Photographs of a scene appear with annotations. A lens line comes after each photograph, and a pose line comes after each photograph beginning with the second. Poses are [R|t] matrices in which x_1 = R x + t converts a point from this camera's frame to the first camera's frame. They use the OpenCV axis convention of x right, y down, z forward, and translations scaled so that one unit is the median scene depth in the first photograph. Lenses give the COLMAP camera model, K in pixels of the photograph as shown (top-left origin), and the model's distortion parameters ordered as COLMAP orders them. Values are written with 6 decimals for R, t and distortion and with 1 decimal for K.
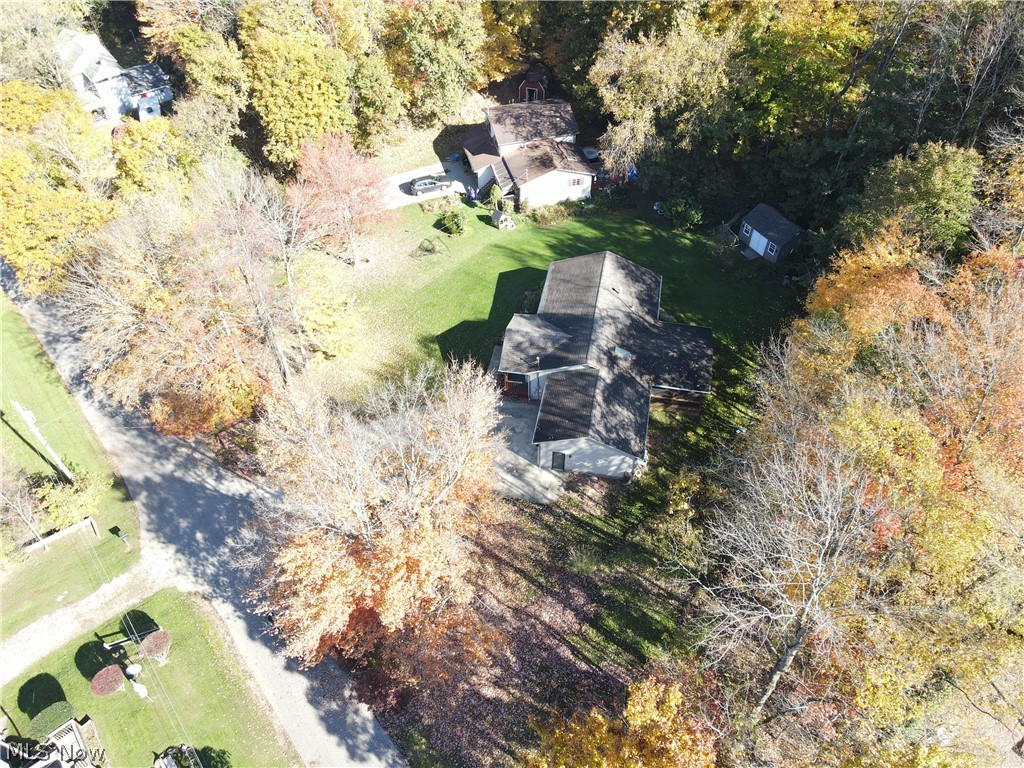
lens RADIAL K [[738.0, 0, 519.3], [0, 738.0, 385.0], [0, 0, 1]] dist [0.021322, 0.000596]
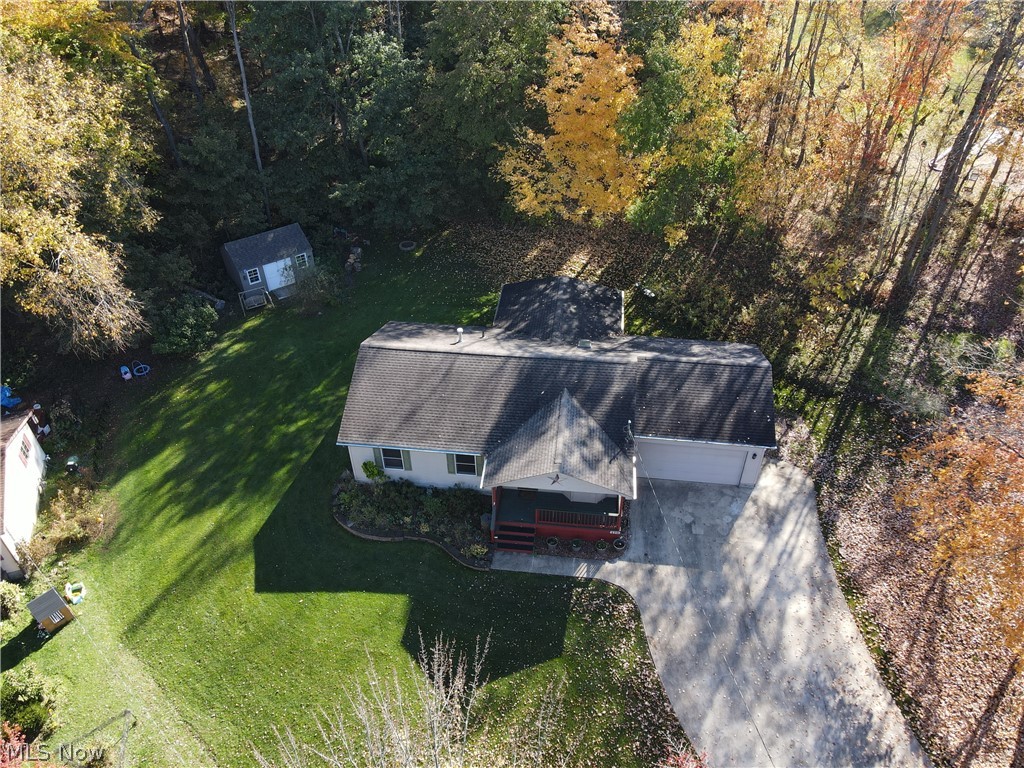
lens RADIAL K [[738.0, 0, 519.3], [0, 738.0, 385.0], [0, 0, 1]] dist [0.021322, 0.000596]
pose [[-0.067362, -0.642370, 0.763428, -0.394246], [0.756775, 0.465745, 0.458665, -0.384714], [-0.650196, 0.608640, 0.454756, 0.770643]]
